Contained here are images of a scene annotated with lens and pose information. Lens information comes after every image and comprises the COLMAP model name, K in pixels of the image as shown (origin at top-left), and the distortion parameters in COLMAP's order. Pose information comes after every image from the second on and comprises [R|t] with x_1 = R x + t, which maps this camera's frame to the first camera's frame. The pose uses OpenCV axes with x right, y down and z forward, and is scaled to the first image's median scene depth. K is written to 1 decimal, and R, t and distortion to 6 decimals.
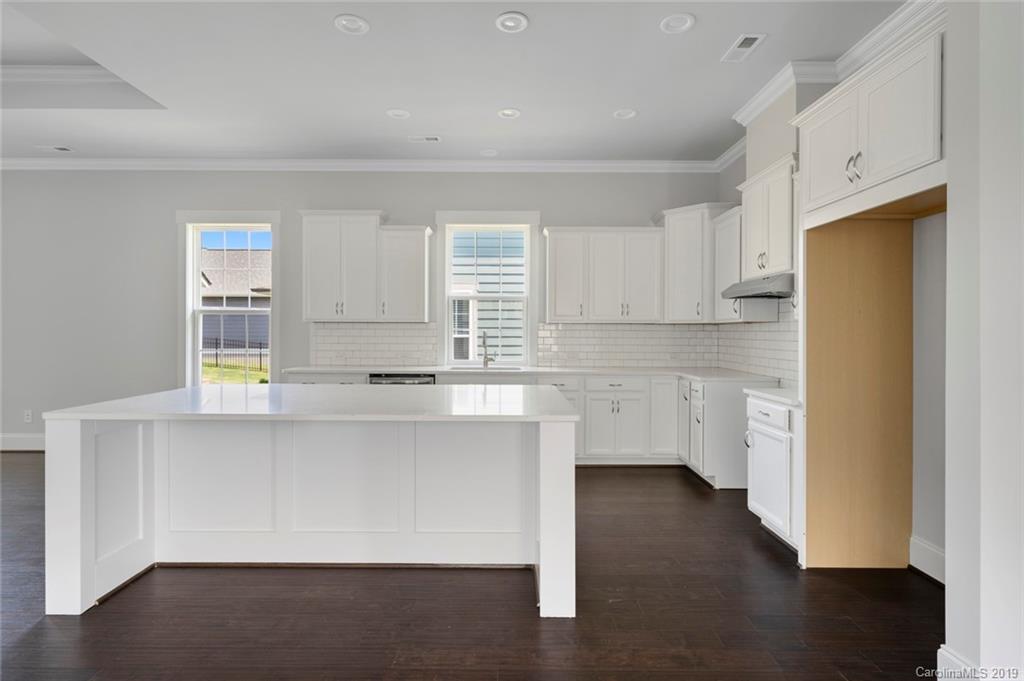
lens RADIAL K [[517.3, 0, 512.3], [0, 517.3, 331.5], [0, 0, 1]] dist [0.008793, 0.000185]
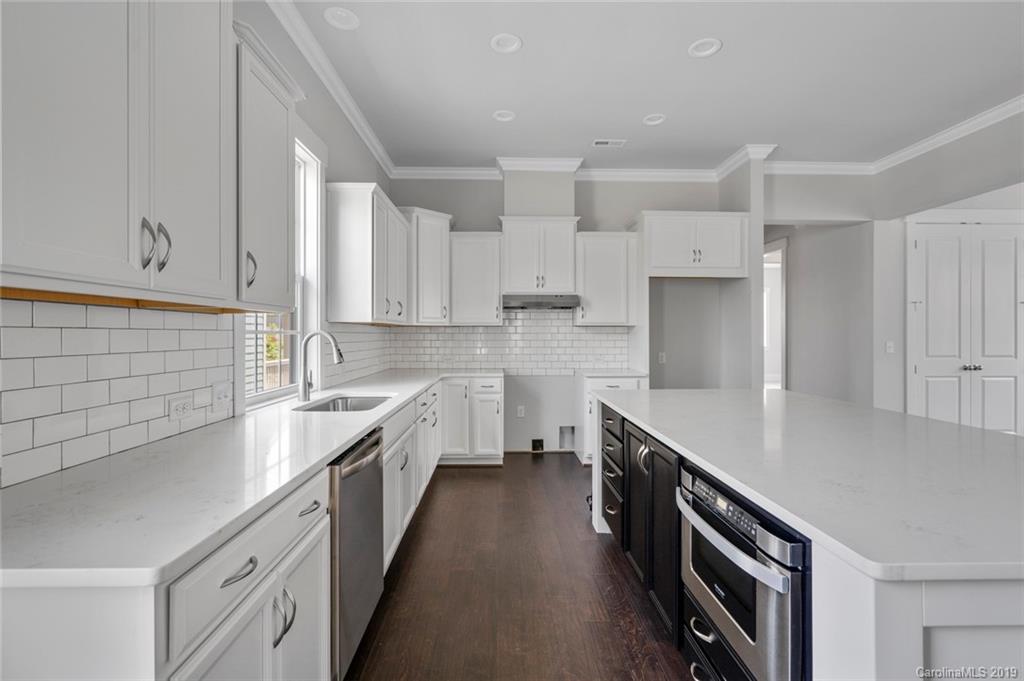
lens RADIAL K [[464.9, 0, 511.6], [0, 464.9, 333.8], [0, 0, 1]] dist [-0.002048, -0.002535]
pose [[-0.021737, -0.005302, 0.999750, -0.592357], [-0.002933, 0.999982, 0.005239, -0.004932], [-0.999759, -0.002818, -0.021752, 0.876984]]
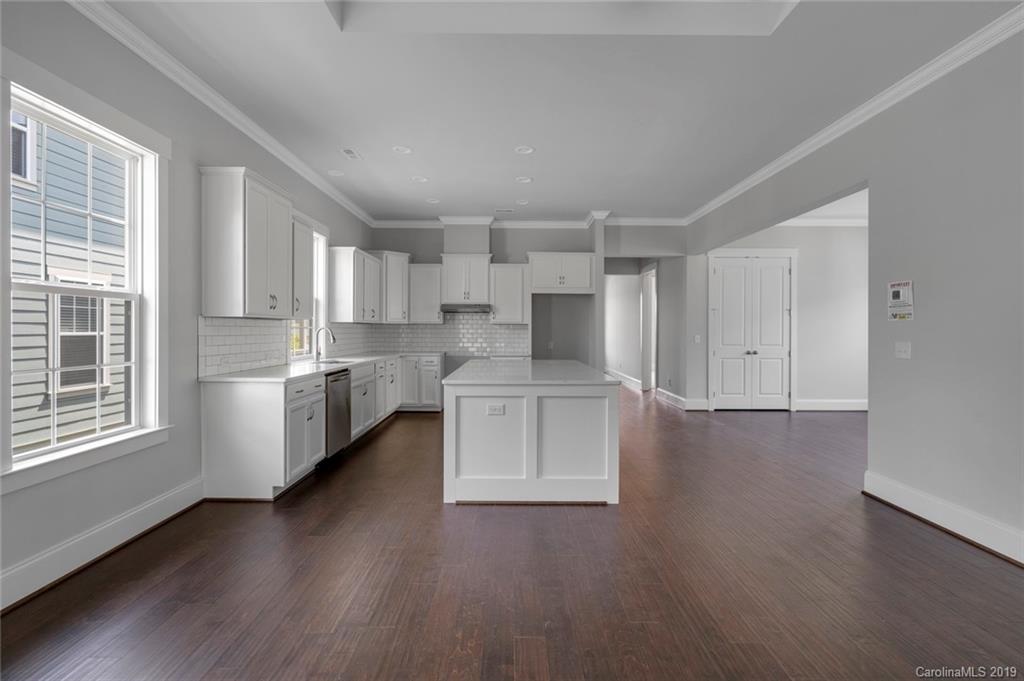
lens RADIAL K [[464.9, 0, 510.1], [0, 464.9, 328.2], [0, 0, 1]] dist [-0.002048, -0.002535]
pose [[0.004090, -0.003663, 0.999985, -1.143344], [-0.006716, 0.999971, 0.003691, -0.009049], [-0.999969, -0.006731, 0.004065, 0.645154]]
